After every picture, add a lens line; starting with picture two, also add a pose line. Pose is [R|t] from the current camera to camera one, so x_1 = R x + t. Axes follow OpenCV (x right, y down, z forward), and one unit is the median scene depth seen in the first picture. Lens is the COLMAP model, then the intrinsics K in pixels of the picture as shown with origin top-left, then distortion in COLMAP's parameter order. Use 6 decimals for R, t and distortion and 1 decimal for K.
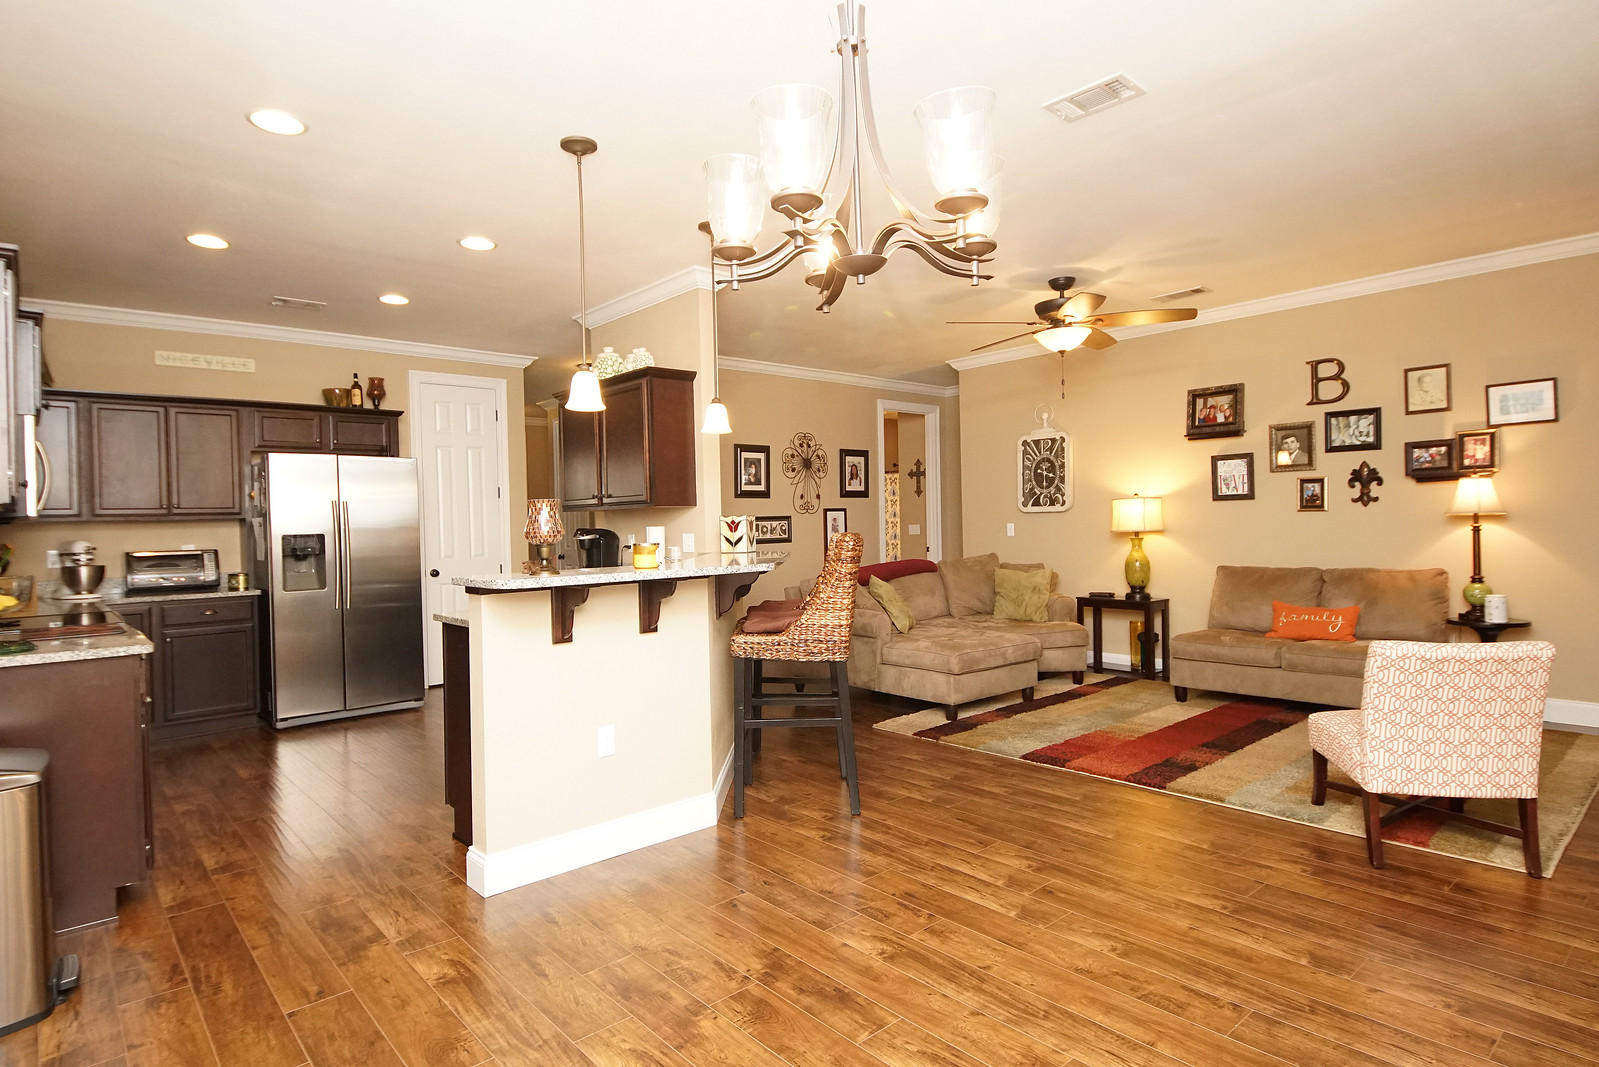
lens RADIAL K [[854.3, 0, 784.8], [0, 854.3, 522.2], [0, 0, 1]] dist [0.034630, -0.032387]
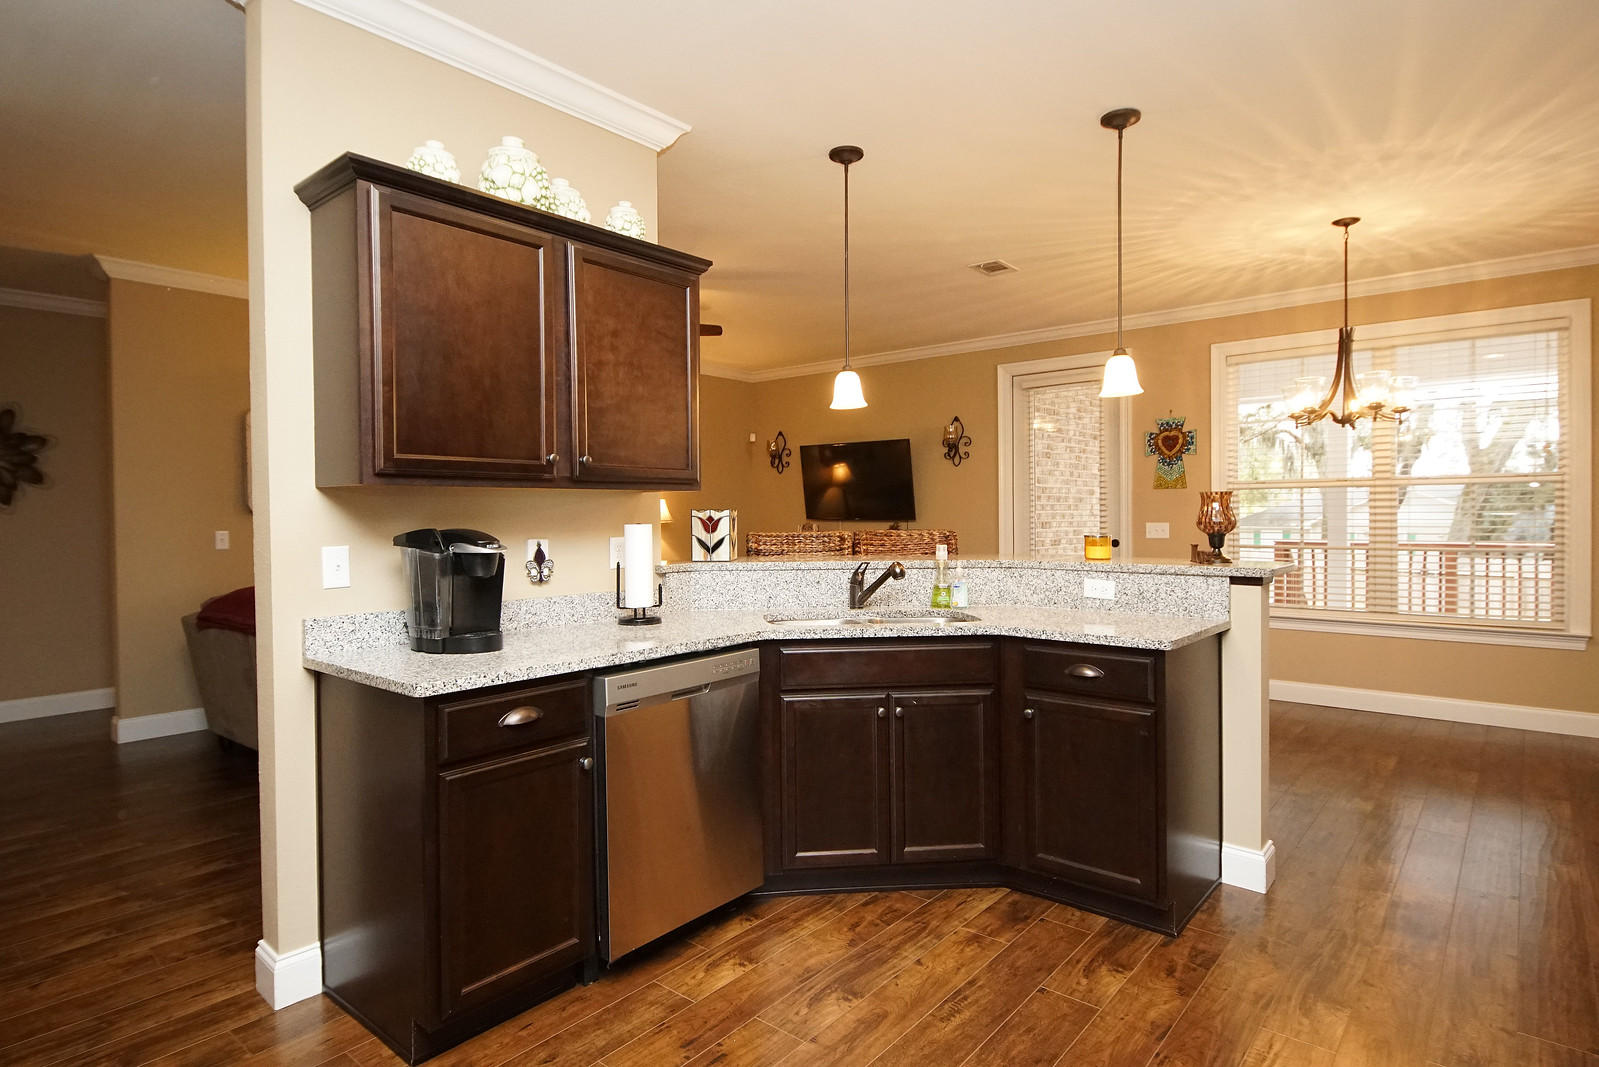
lens RADIAL K [[854.3, 0, 787.6], [0, 854.3, 526.4], [0, 0, 1]] dist [0.034630, -0.032387]
pose [[-0.146337, 0.009337, 0.989191, -0.662809], [0.009056, 0.999926, -0.008099, 0.010776], [-0.989193, 0.007773, -0.146410, 0.889999]]
